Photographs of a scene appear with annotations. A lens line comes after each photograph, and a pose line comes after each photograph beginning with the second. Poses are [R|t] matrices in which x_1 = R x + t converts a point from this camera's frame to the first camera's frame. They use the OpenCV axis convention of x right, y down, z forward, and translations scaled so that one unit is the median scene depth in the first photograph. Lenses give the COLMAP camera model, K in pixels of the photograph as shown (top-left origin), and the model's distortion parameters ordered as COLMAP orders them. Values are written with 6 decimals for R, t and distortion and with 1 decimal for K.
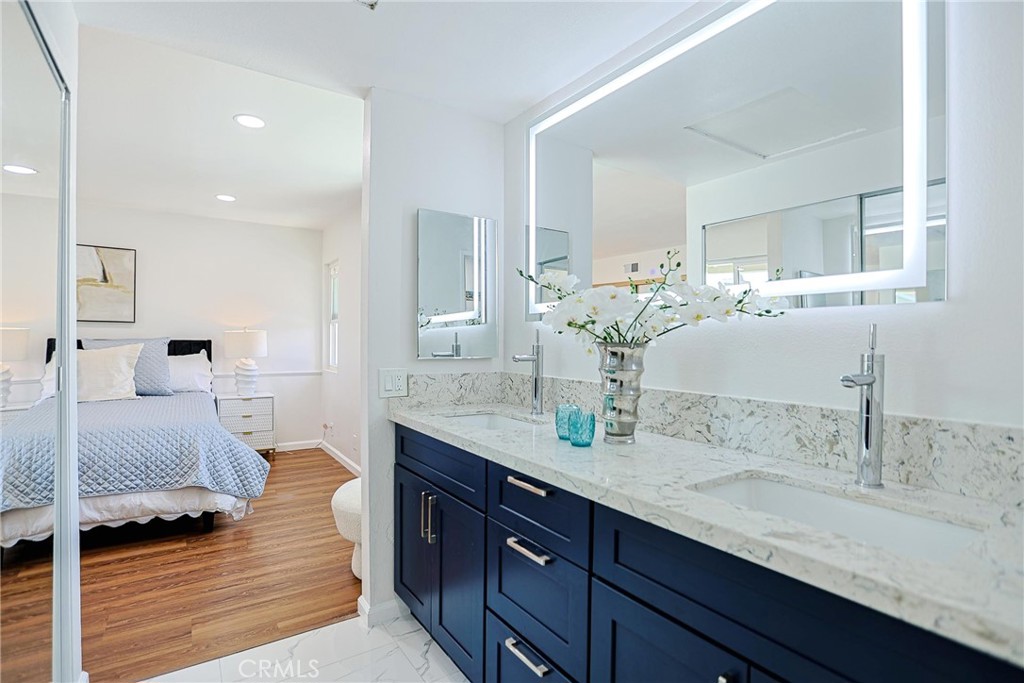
lens RADIAL K [[495.6, 0, 515.4], [0, 495.6, 337.3], [0, 0, 1]] dist [-0.024500, 0.000451]
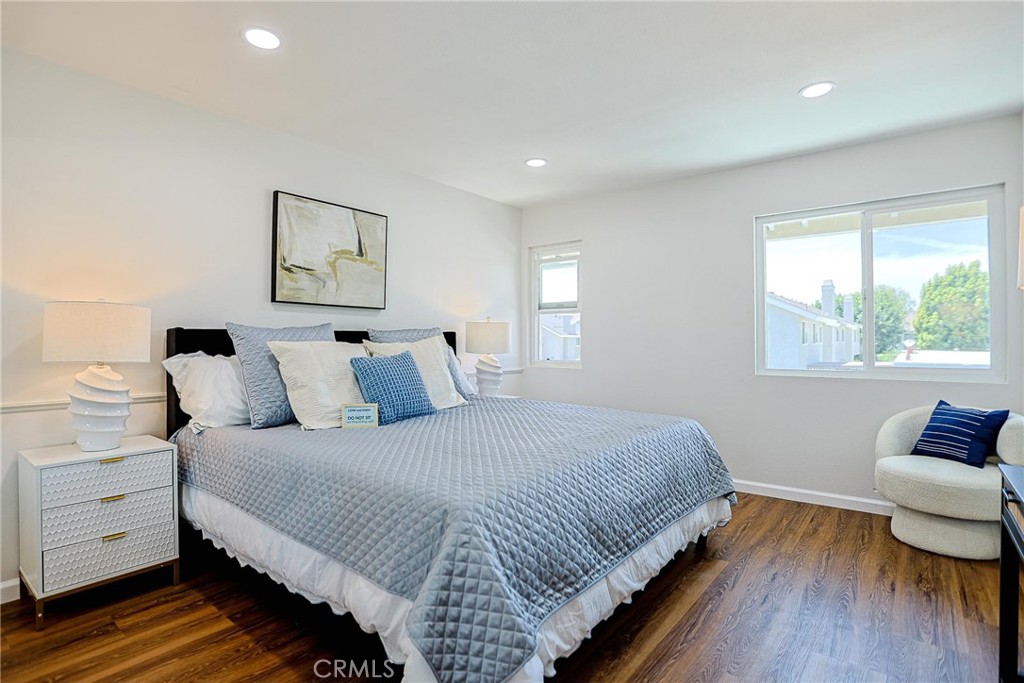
lens RADIAL K [[495.6, 0, 514.8], [0, 495.6, 340.5], [0, 0, 1]] dist [-0.024500, 0.000451]
pose [[0.955172, -0.002844, 0.296037, -0.842476], [0.002208, 0.999994, 0.002482, 0.019270], [-0.296043, -0.001717, 0.955173, 0.179876]]
